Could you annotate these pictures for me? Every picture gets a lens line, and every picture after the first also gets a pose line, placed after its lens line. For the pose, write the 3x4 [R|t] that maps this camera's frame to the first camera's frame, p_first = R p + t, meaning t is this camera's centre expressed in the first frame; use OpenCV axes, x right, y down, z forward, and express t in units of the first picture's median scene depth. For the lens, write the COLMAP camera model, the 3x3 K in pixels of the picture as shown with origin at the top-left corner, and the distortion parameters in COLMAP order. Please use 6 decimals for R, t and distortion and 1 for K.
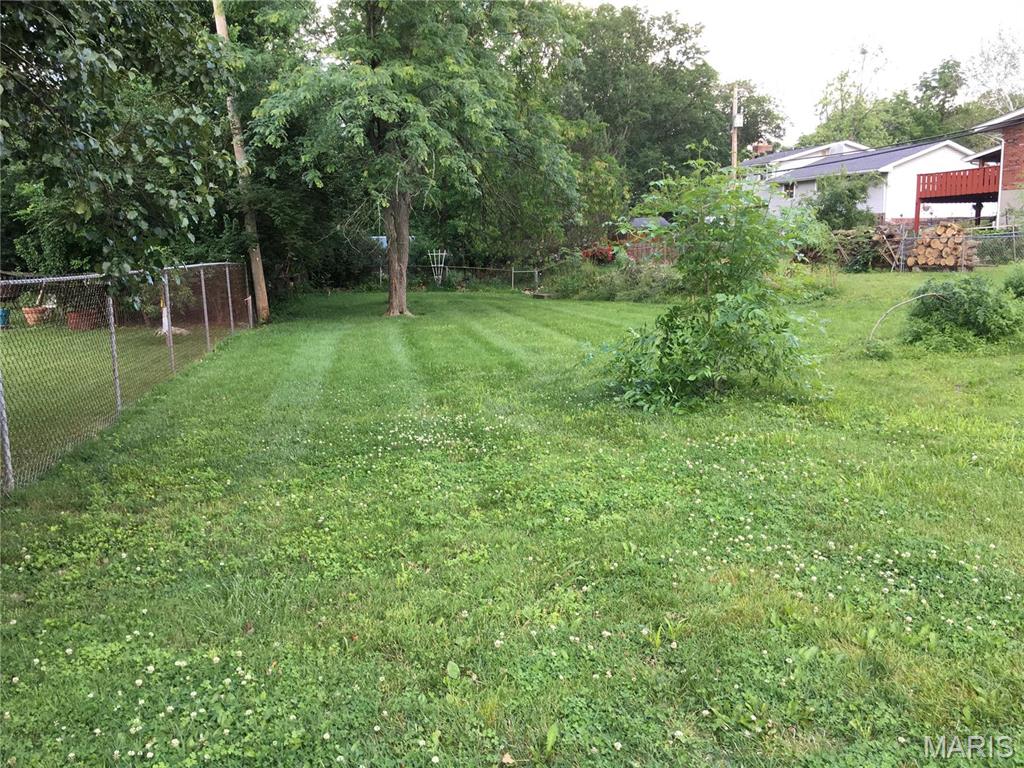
lens RADIAL K [[878.2, 0, 503.0], [0, 878.2, 383.0], [0, 0, 1]] dist [0.064601, -0.079161]
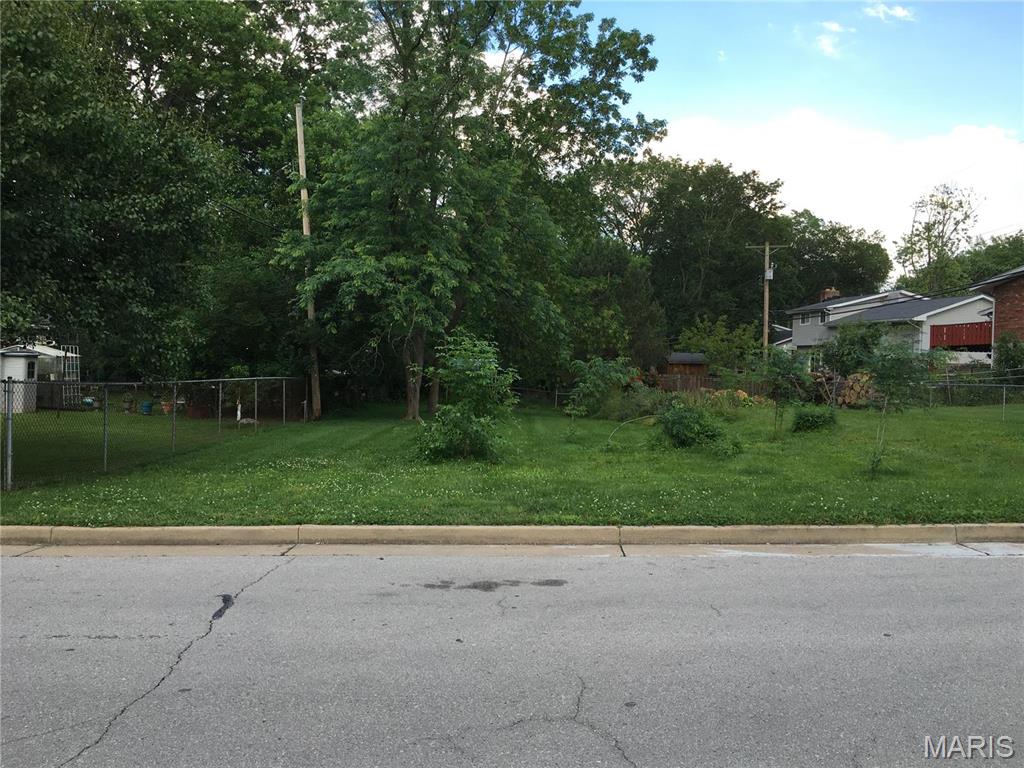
lens RADIAL K [[878.2, 0, 505.8], [0, 878.2, 387.1], [0, 0, 1]] dist [0.064601, -0.079161]
pose [[0.984752, 0.045177, -0.167994, 0.218230], [-0.066646, 0.989987, -0.124439, 0.029342], [0.160690, 0.133738, 0.977902, -0.285489]]
